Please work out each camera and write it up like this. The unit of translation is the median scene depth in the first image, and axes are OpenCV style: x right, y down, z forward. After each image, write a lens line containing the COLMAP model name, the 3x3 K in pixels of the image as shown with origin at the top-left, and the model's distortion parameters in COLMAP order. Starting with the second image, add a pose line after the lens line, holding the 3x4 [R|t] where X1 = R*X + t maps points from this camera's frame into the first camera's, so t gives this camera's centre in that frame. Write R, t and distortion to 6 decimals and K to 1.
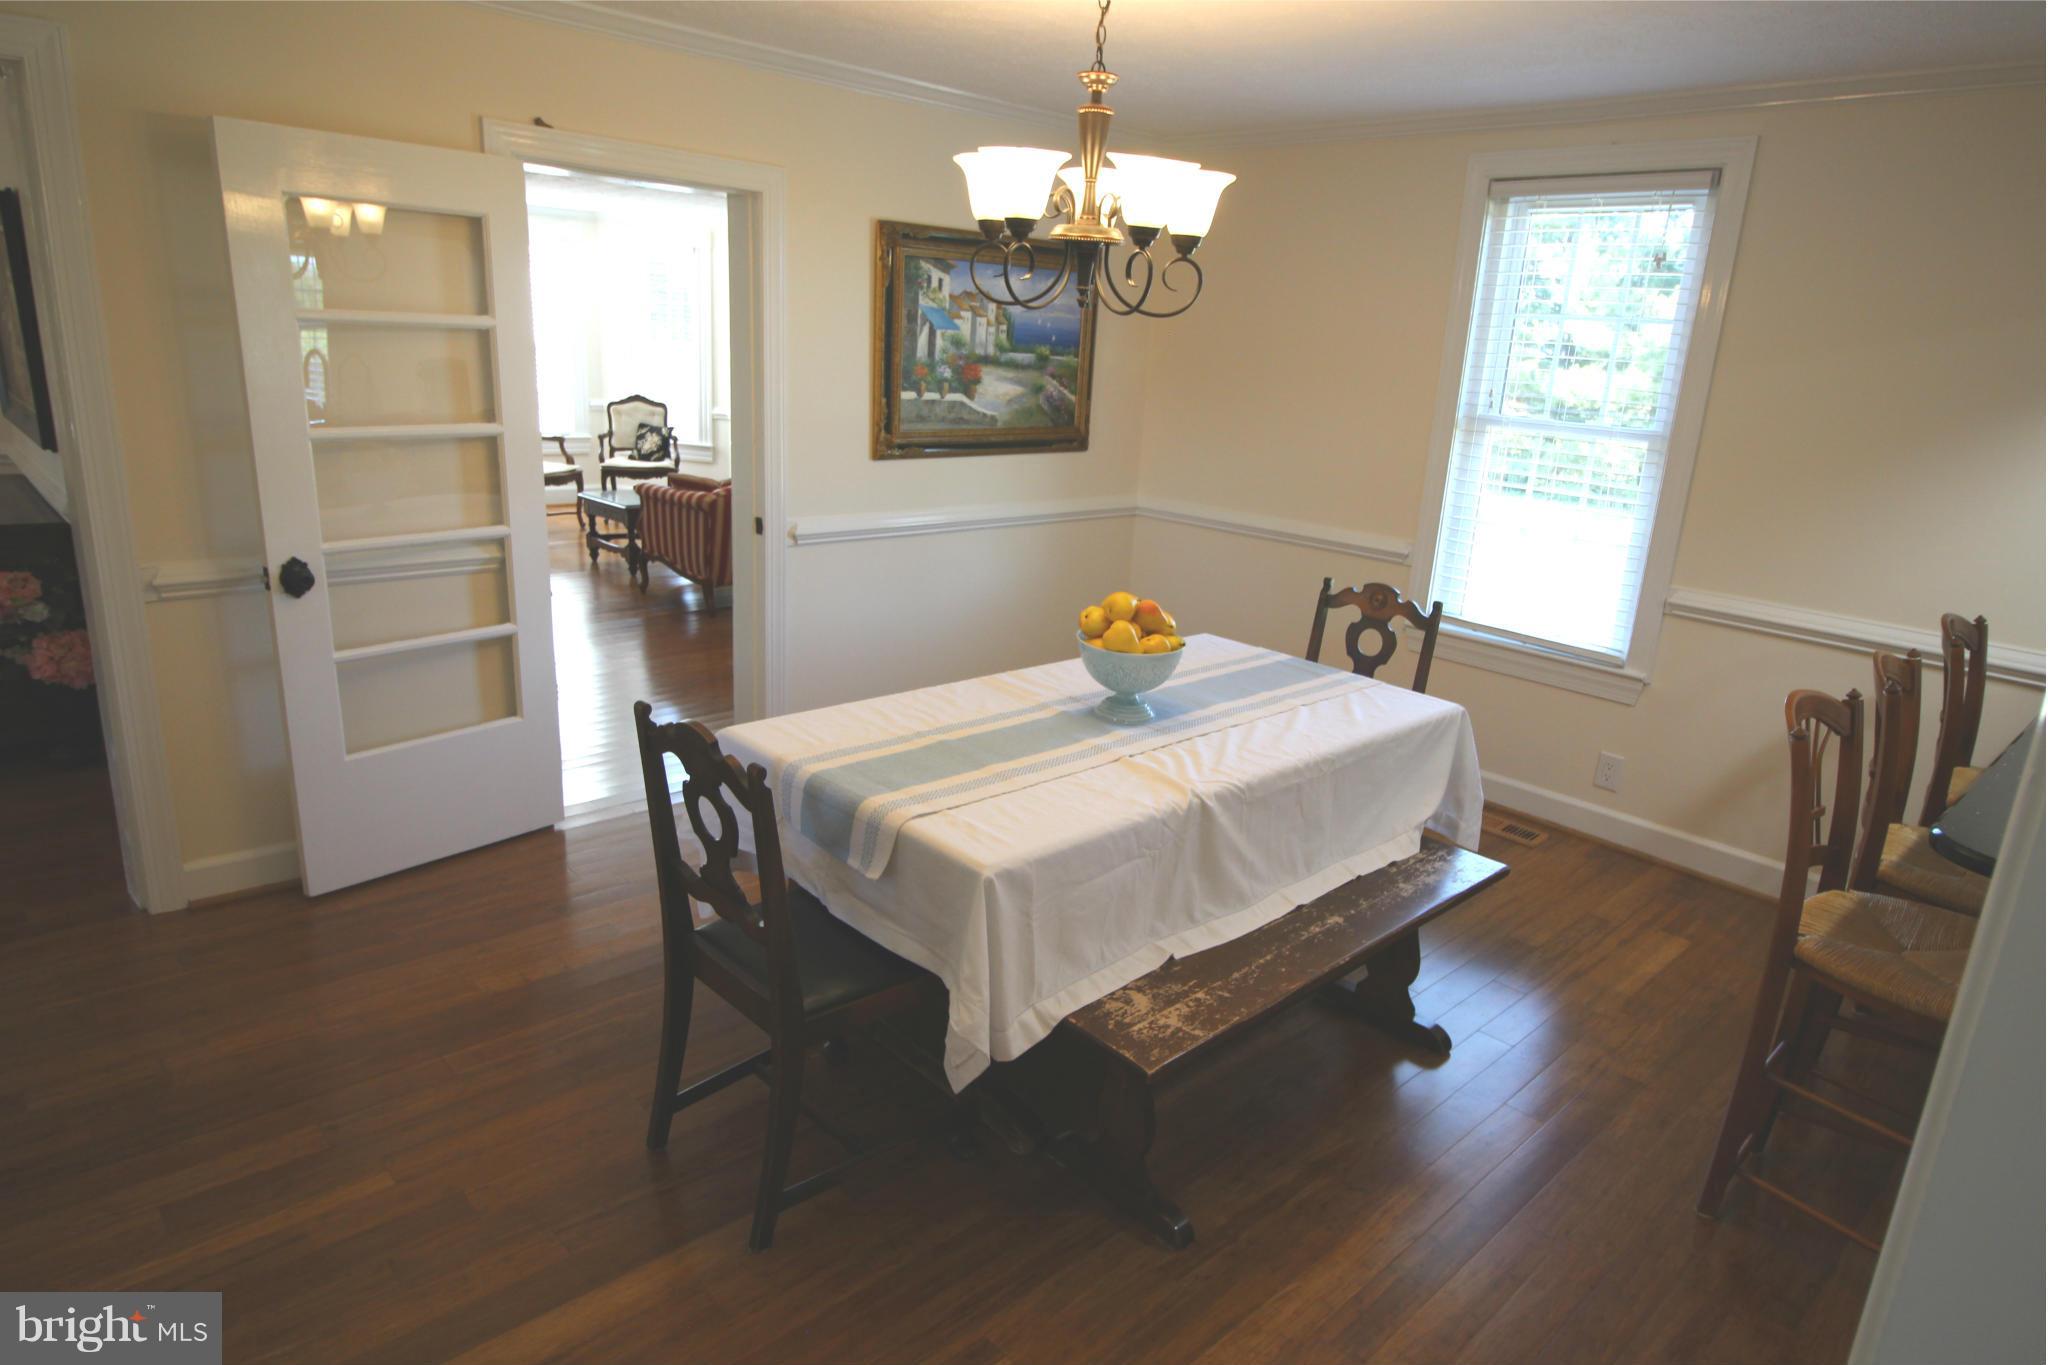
lens RADIAL K [[1247.2, 0, 1024.0], [0, 1247.2, 682.5], [0, 0, 1]] dist [0.055254, -0.000300]
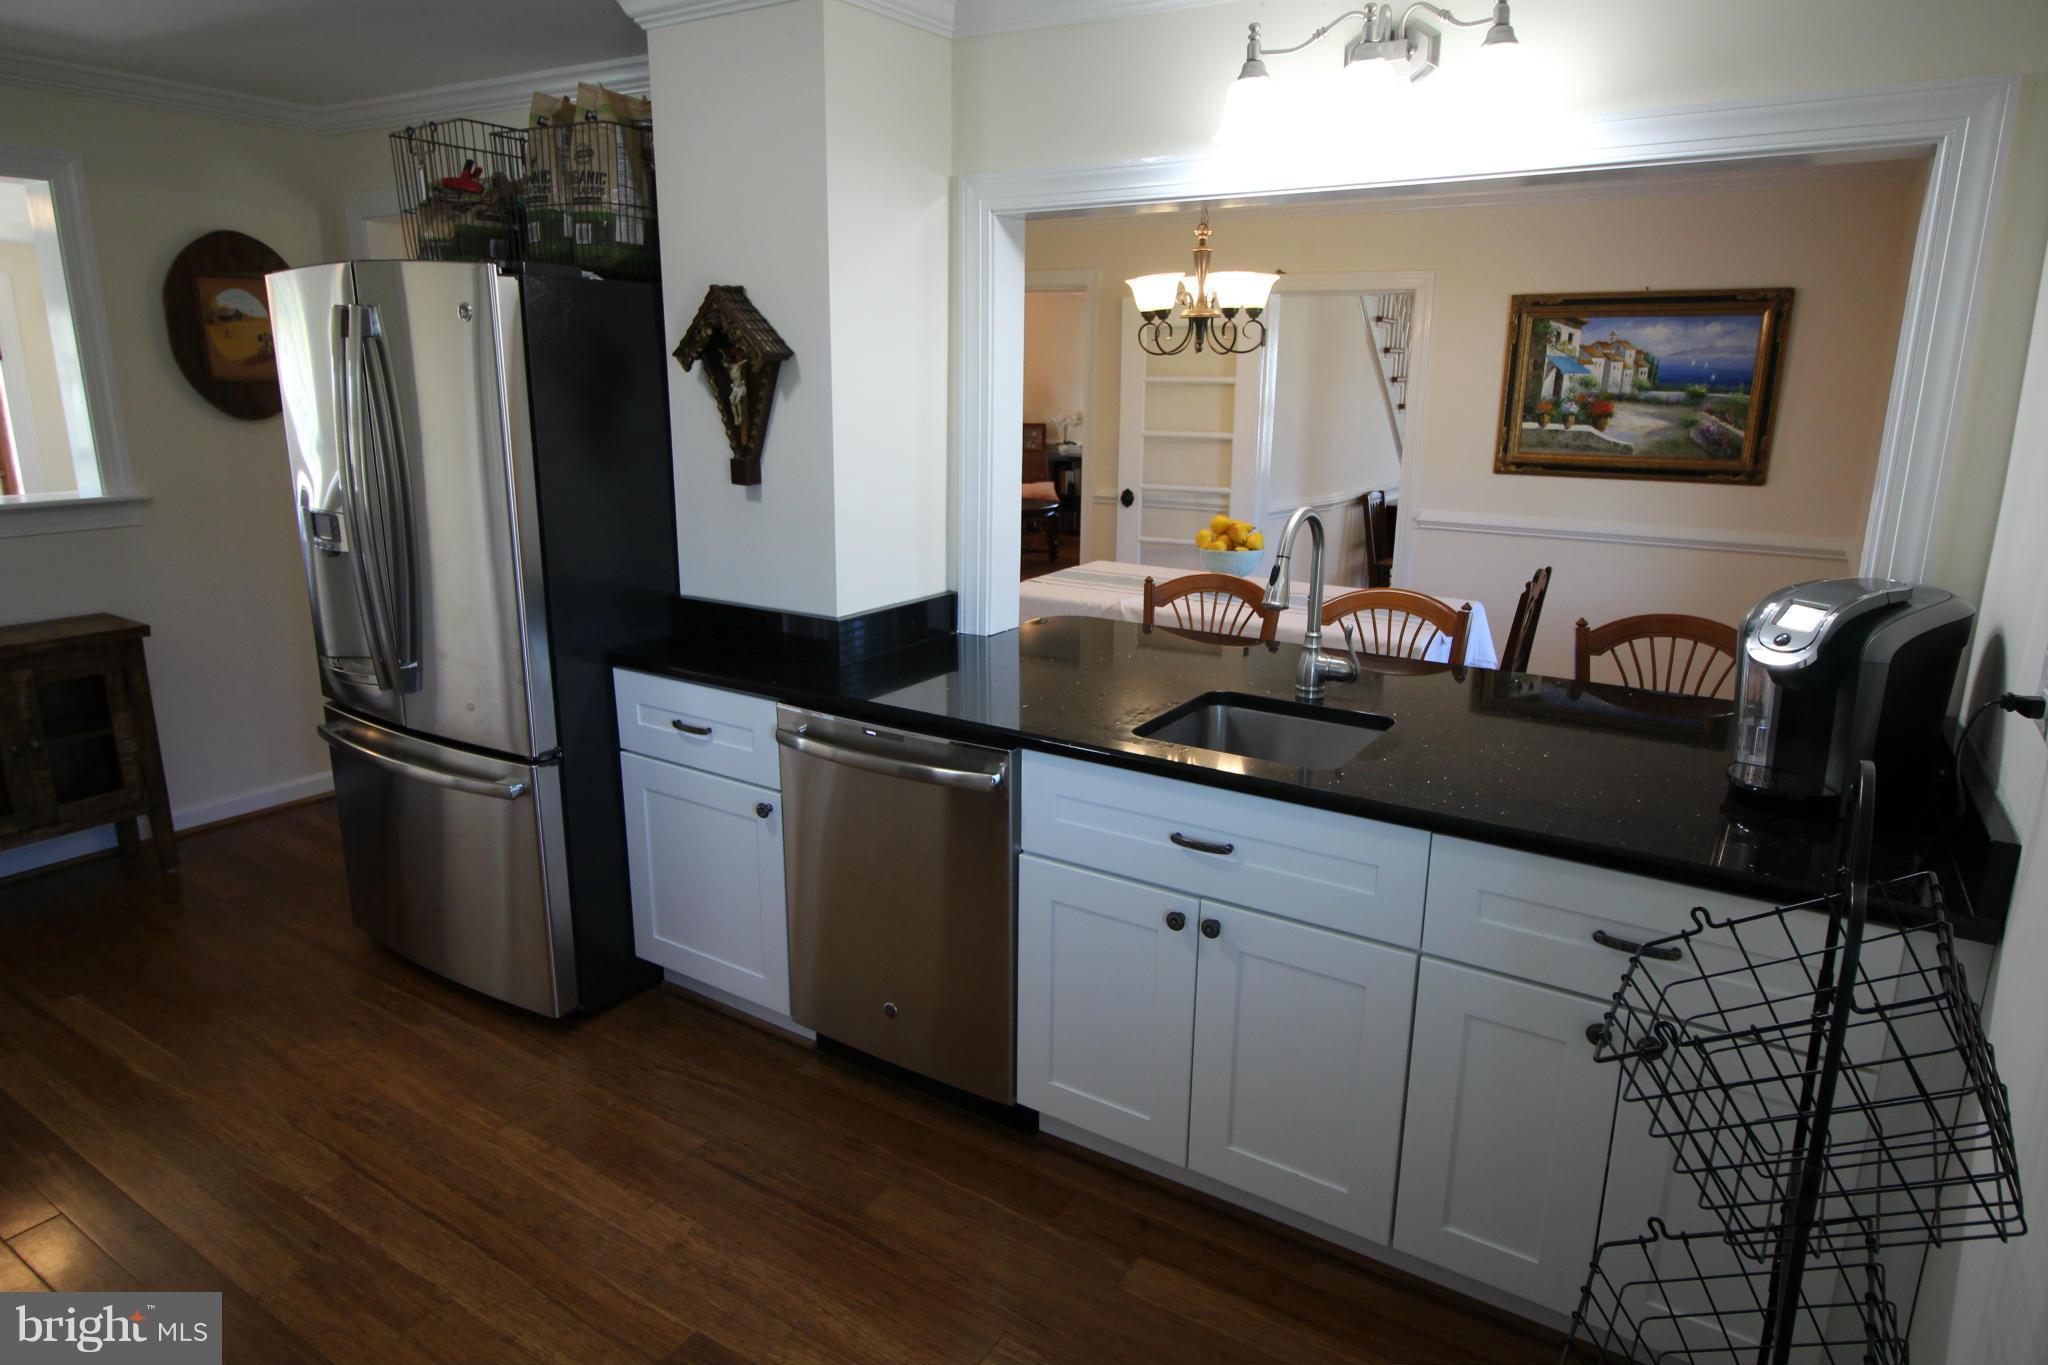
lens RADIAL K [[1247.2, 0, 1024.0], [0, 1247.2, 682.5], [0, 0, 1]] dist [0.055254, -0.000300]
pose [[0.237733, 0.194654, -0.951626, 1.067372], [-0.267661, 0.954911, 0.128460, -0.004969], [0.933724, 0.224174, 0.279115, 0.213823]]
